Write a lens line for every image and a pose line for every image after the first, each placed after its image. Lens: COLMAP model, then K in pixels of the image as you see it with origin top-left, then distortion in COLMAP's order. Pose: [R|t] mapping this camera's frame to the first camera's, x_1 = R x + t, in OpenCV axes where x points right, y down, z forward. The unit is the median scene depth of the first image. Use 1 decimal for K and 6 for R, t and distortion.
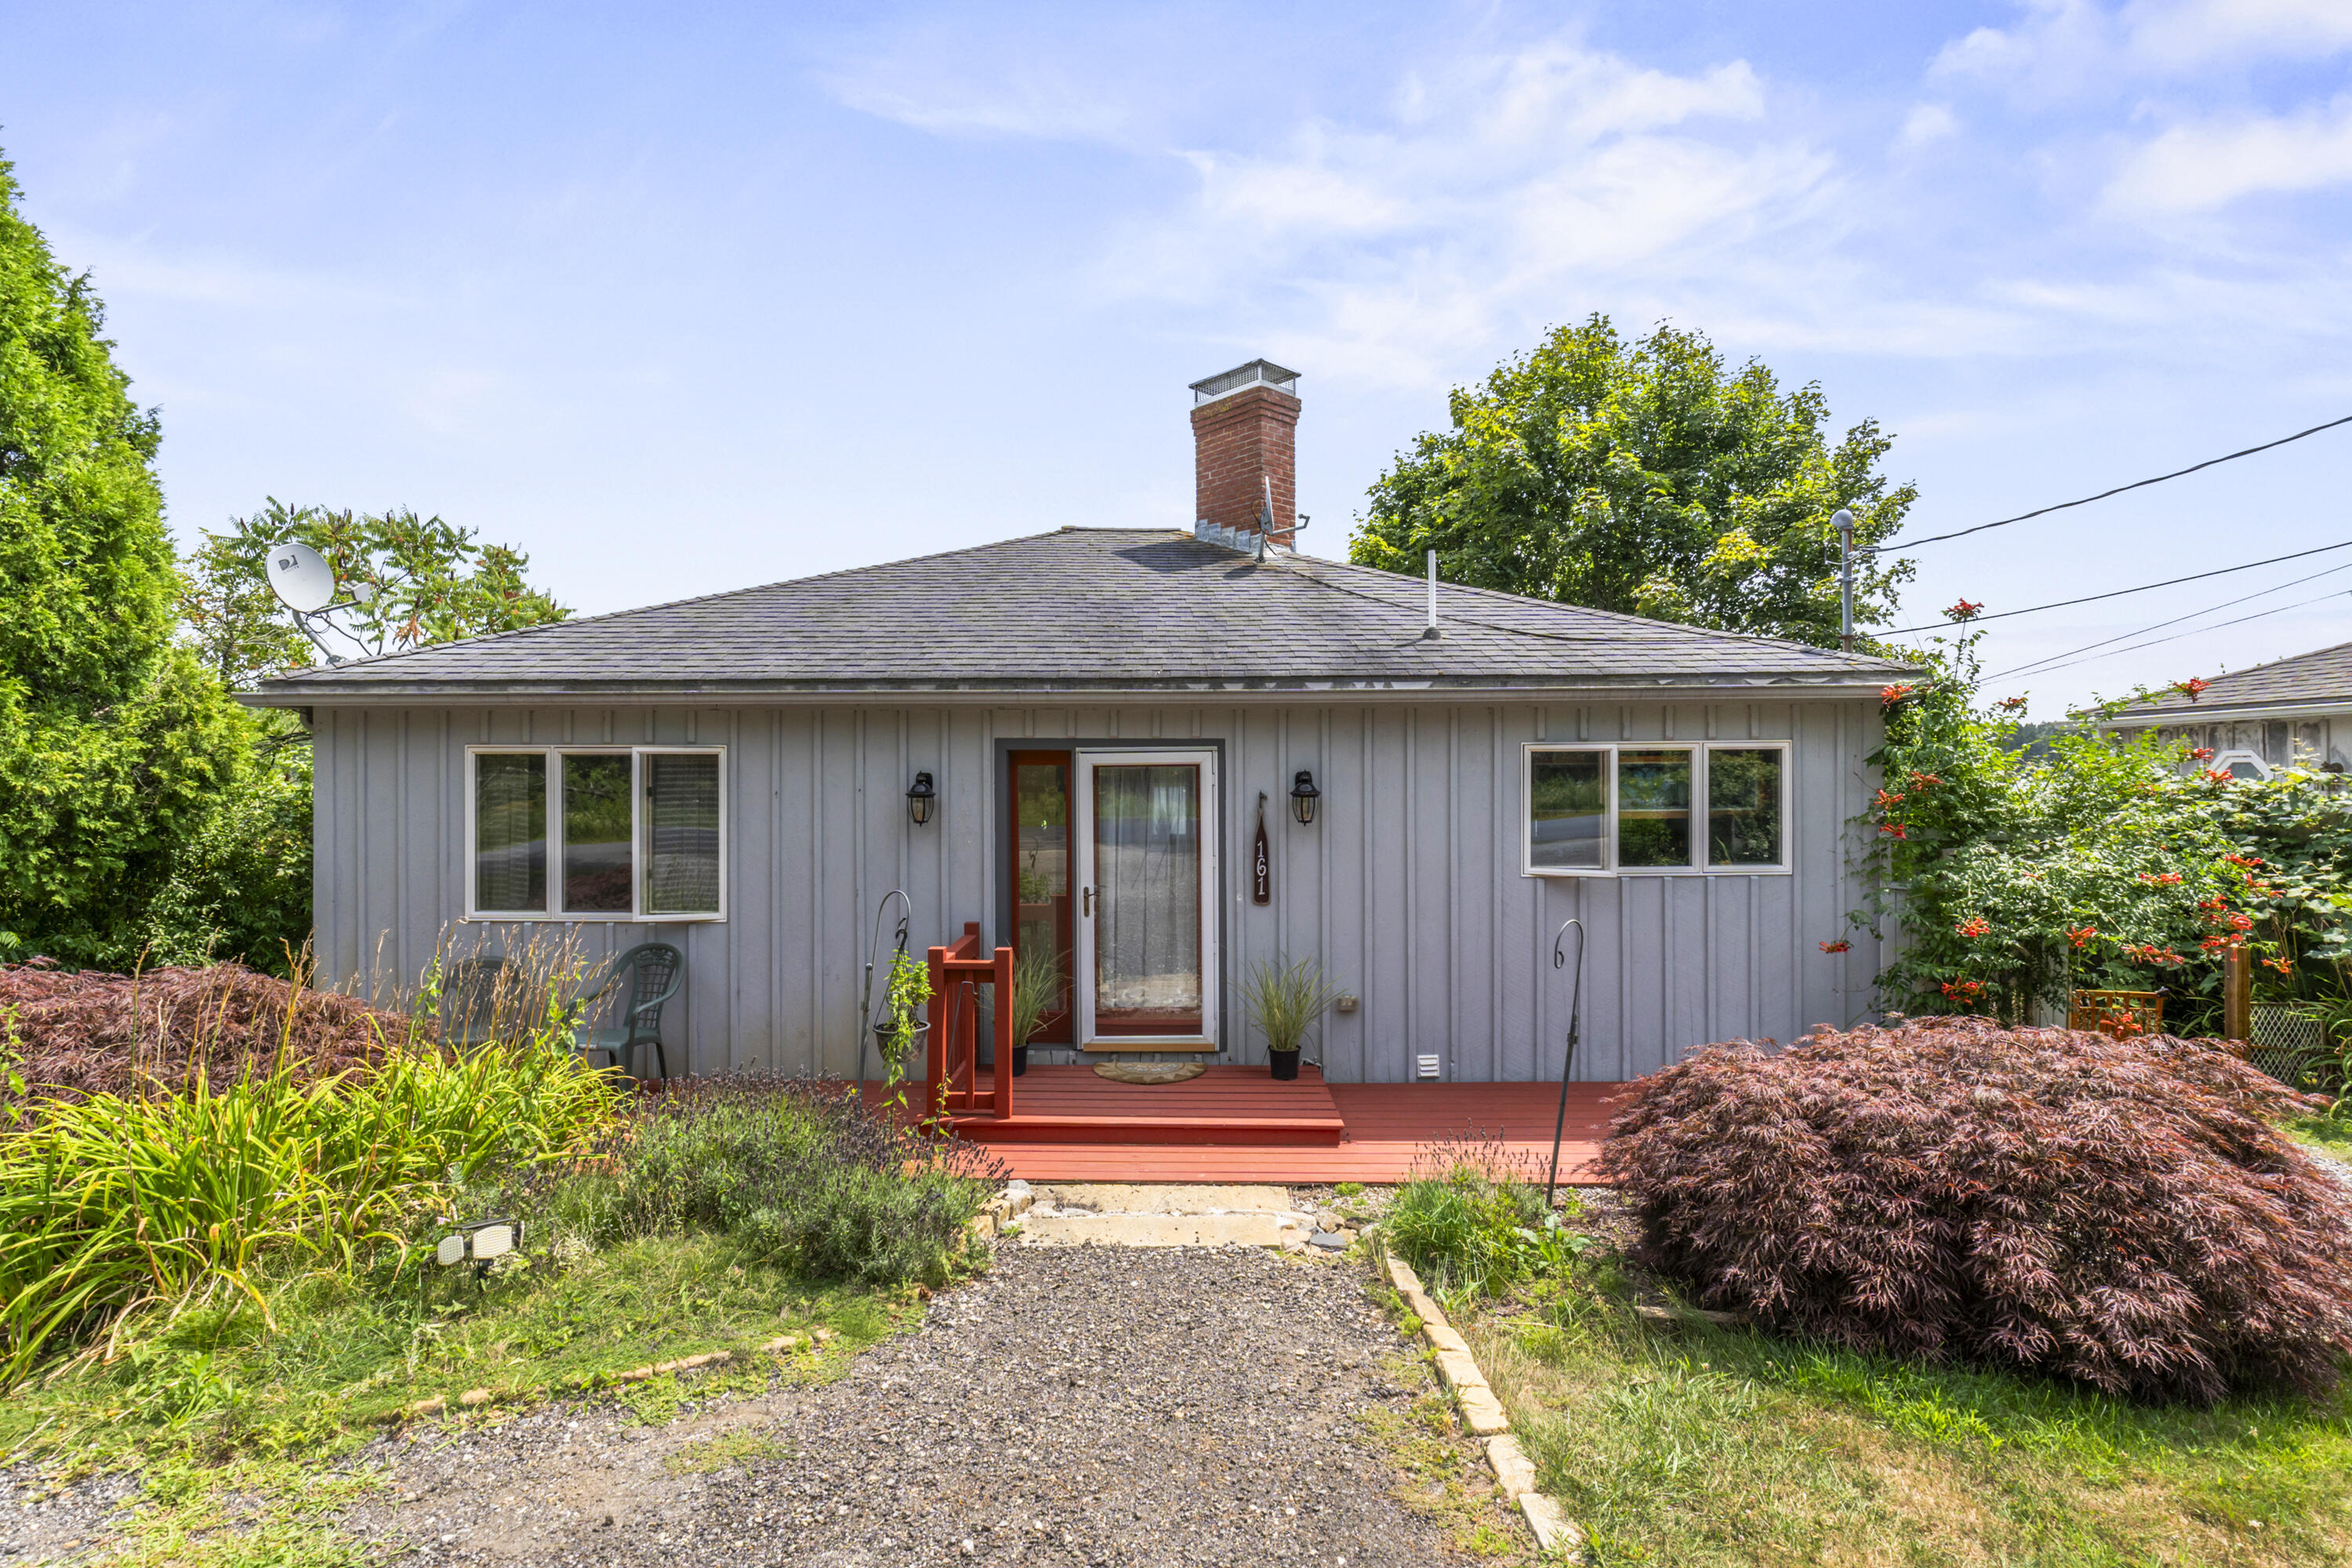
lens RADIAL K [[1117.1, 0, 1172.1], [0, 1117.1, 775.3], [0, 0, 1]] dist [0.003803, 0.000767]
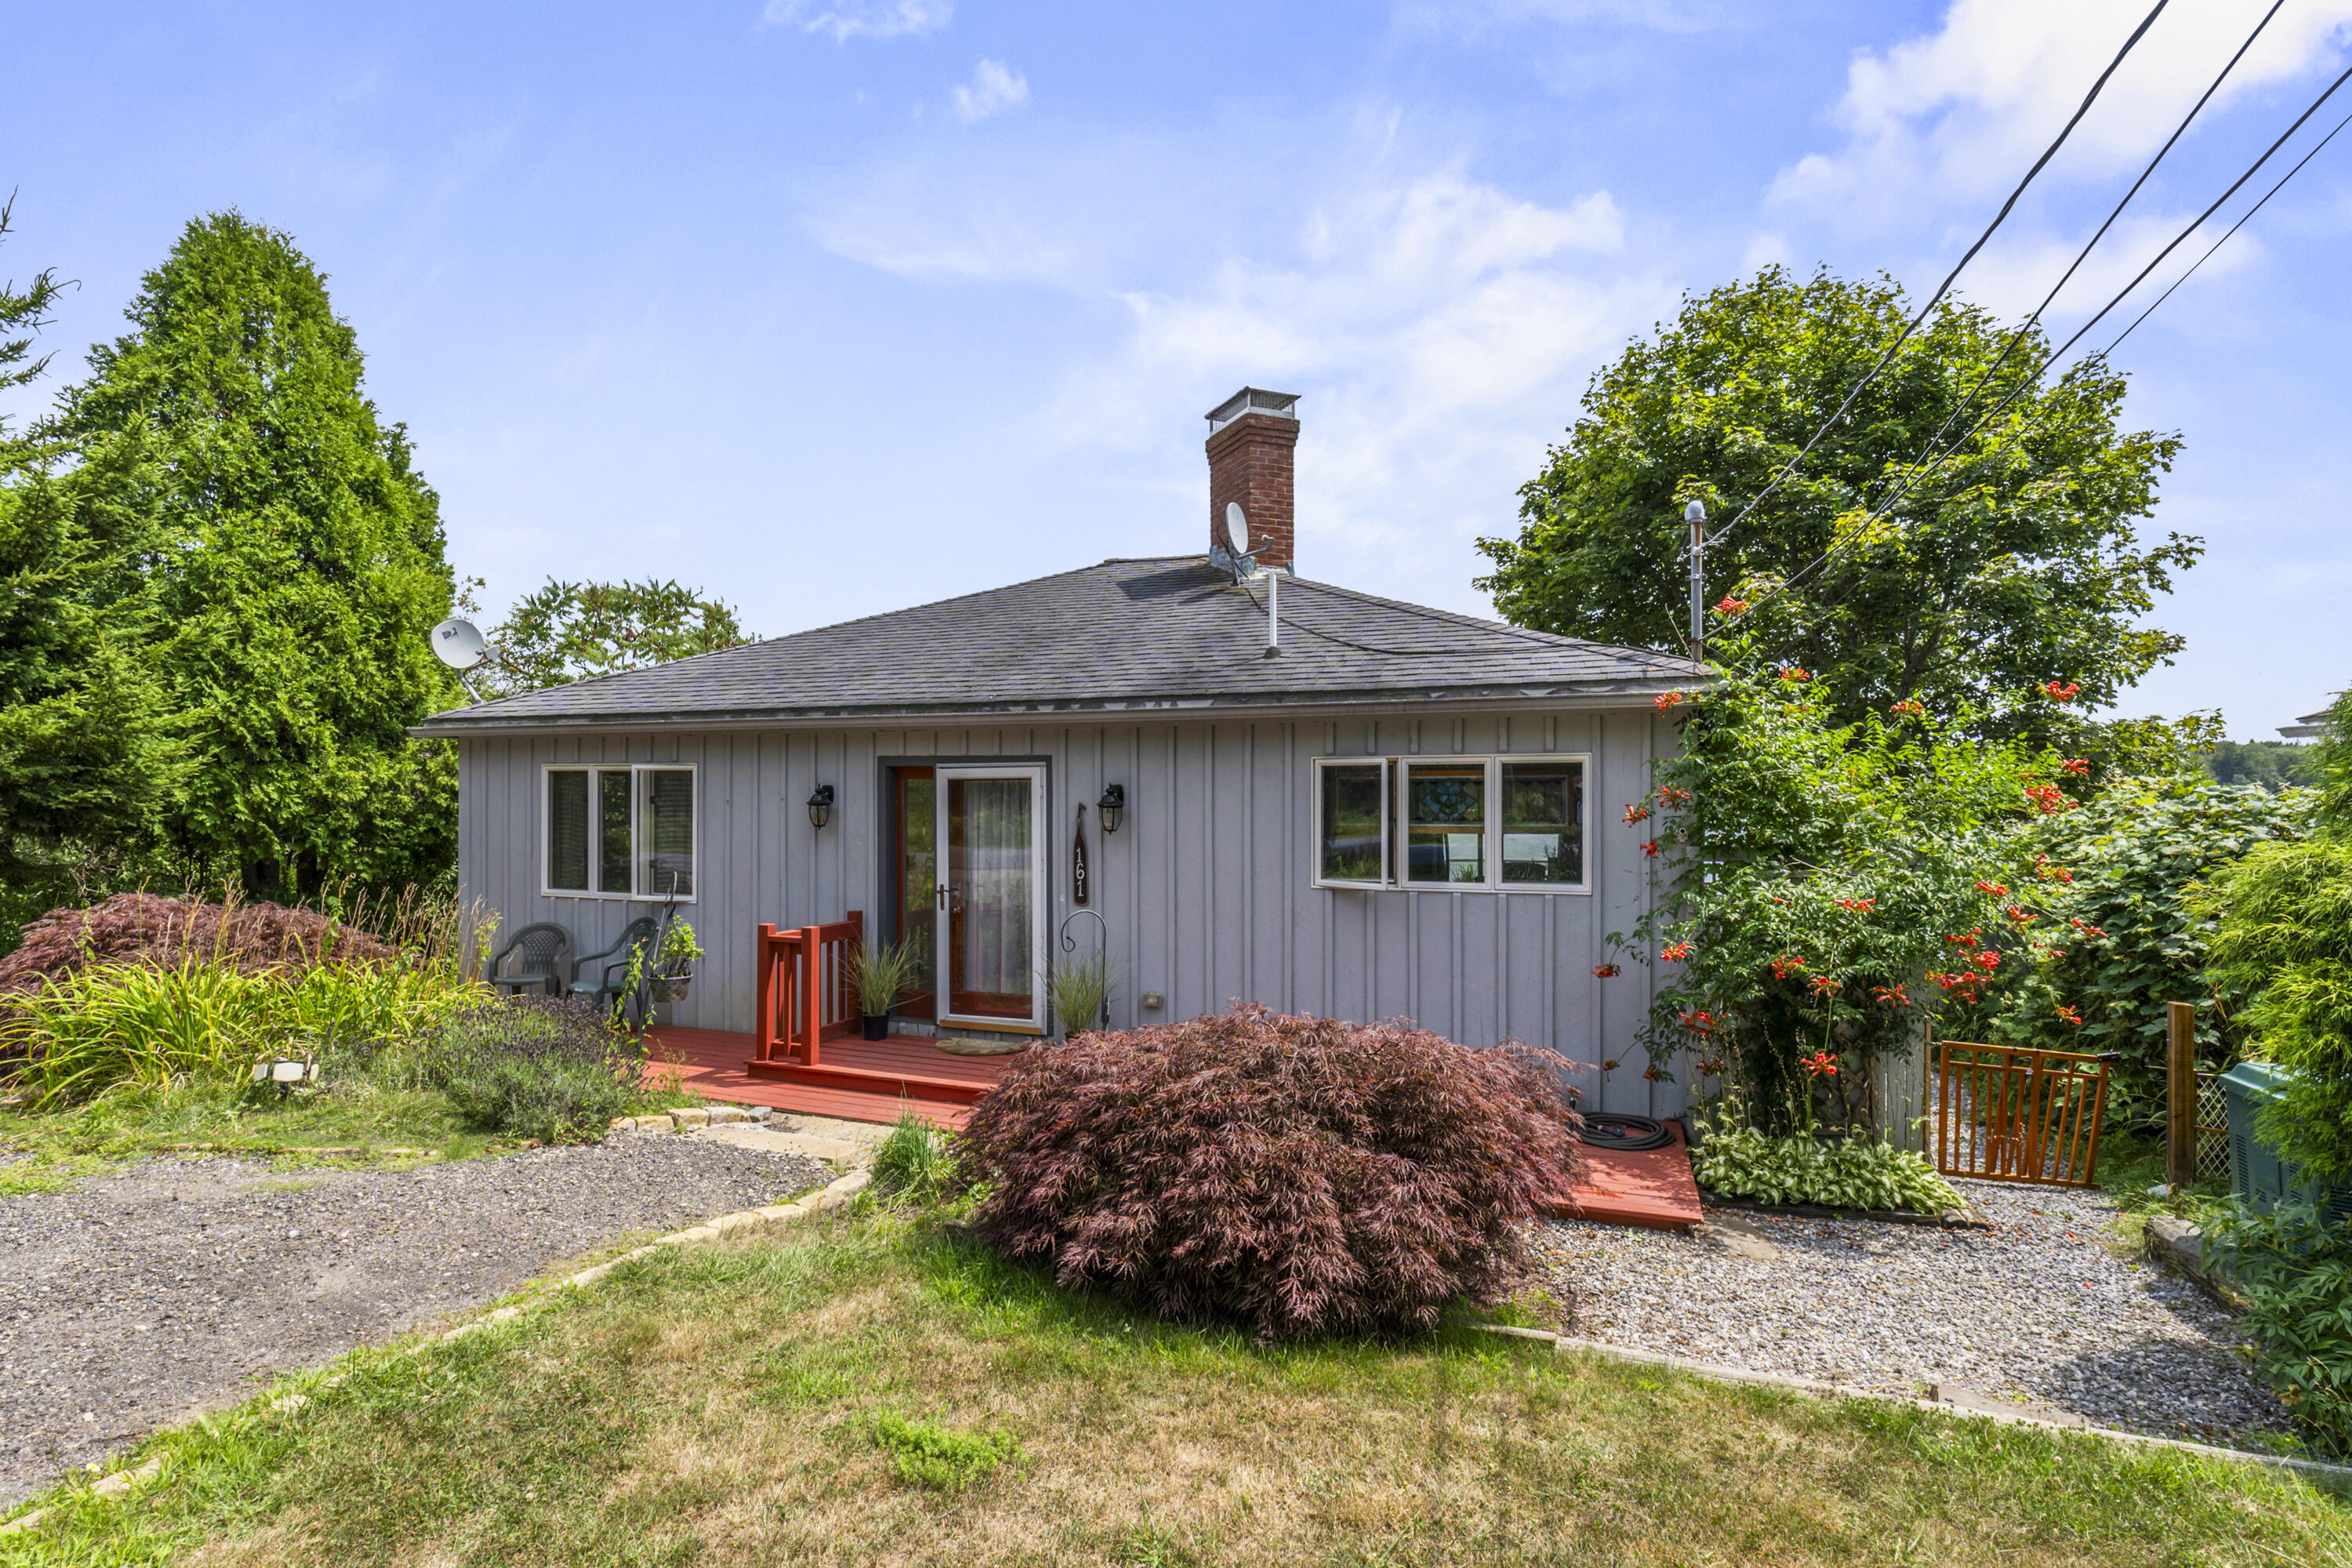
lens RADIAL K [[1198.7, 0, 1183.9], [0, 1198.7, 798.7], [0, 0, 1]] dist [-0.003092, -0.000400]
pose [[0.938492, 0.004568, -0.345272, 0.555447], [-0.005657, 0.999982, -0.002145, 0.011974], [0.345255, 0.003967, 0.938500, -0.073042]]
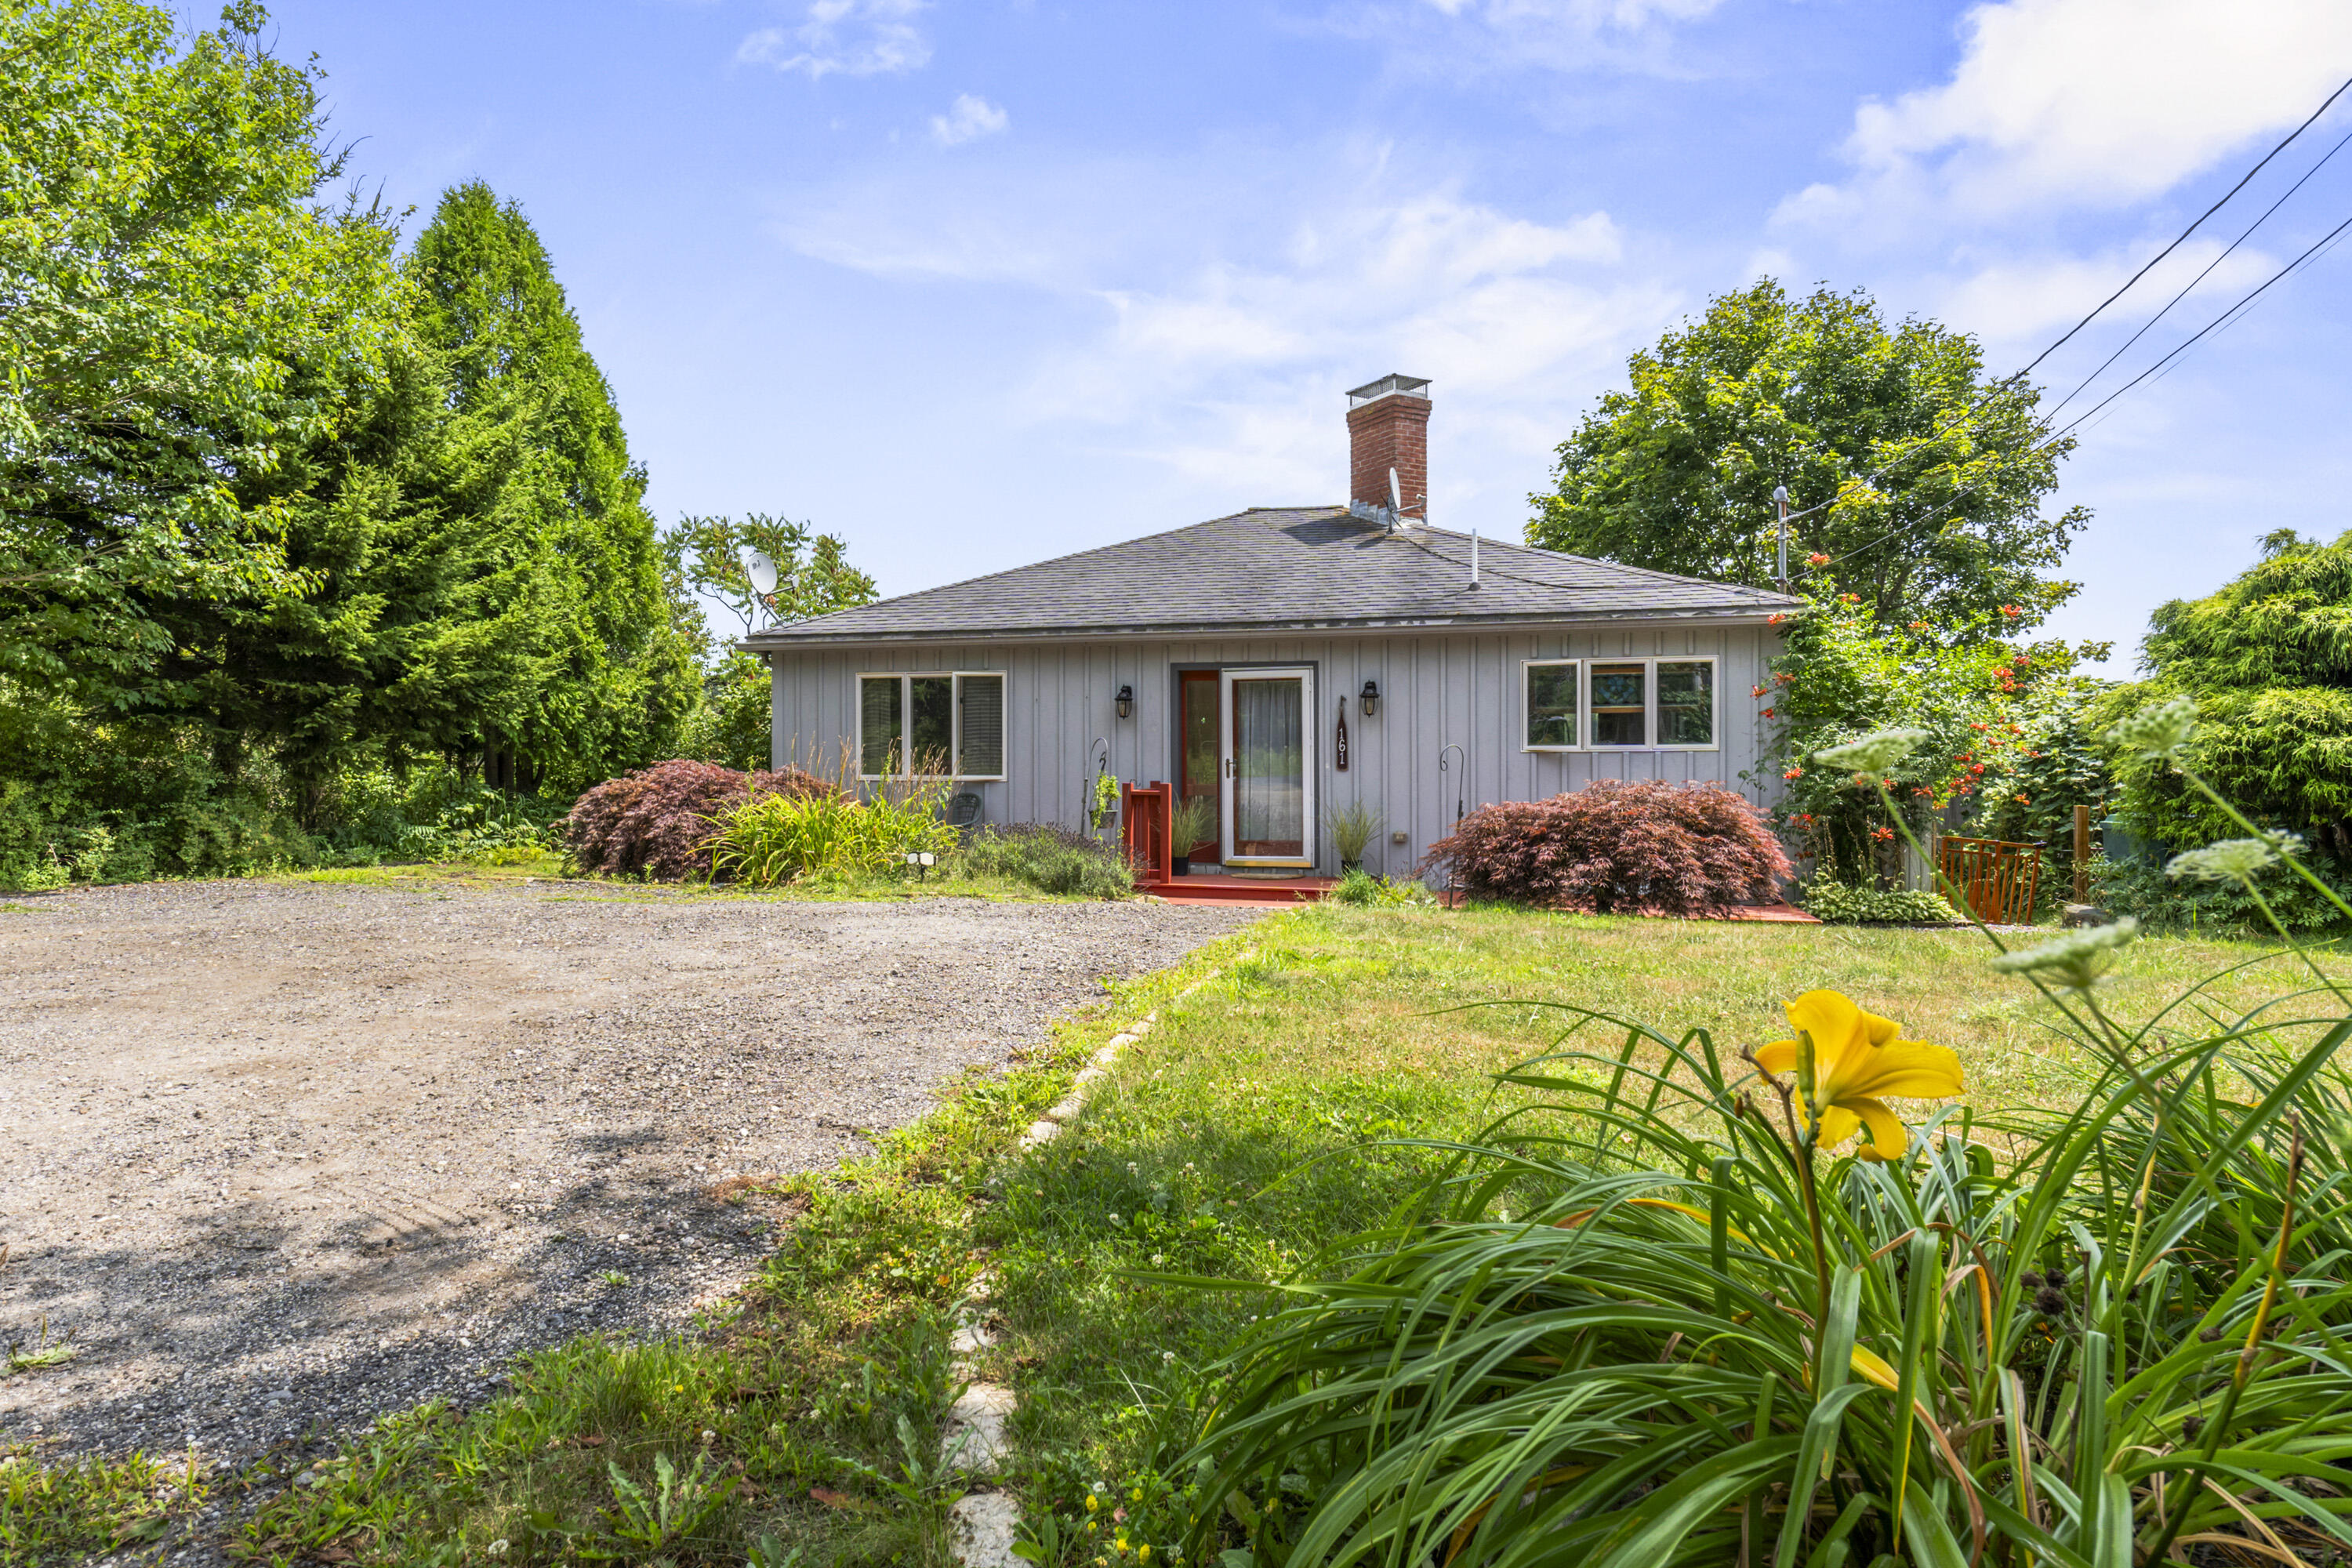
lens RADIAL K [[1396.8, 0, 1176.0], [0, 1396.8, 784.0], [0, 0, 1]] dist [-0.001997, 0.000693]
pose [[0.972643, 0.002508, -0.232290, 0.284707], [0.000407, 0.999922, 0.012499, 0.104908], [0.232304, -0.012251, 0.972566, -0.840766]]
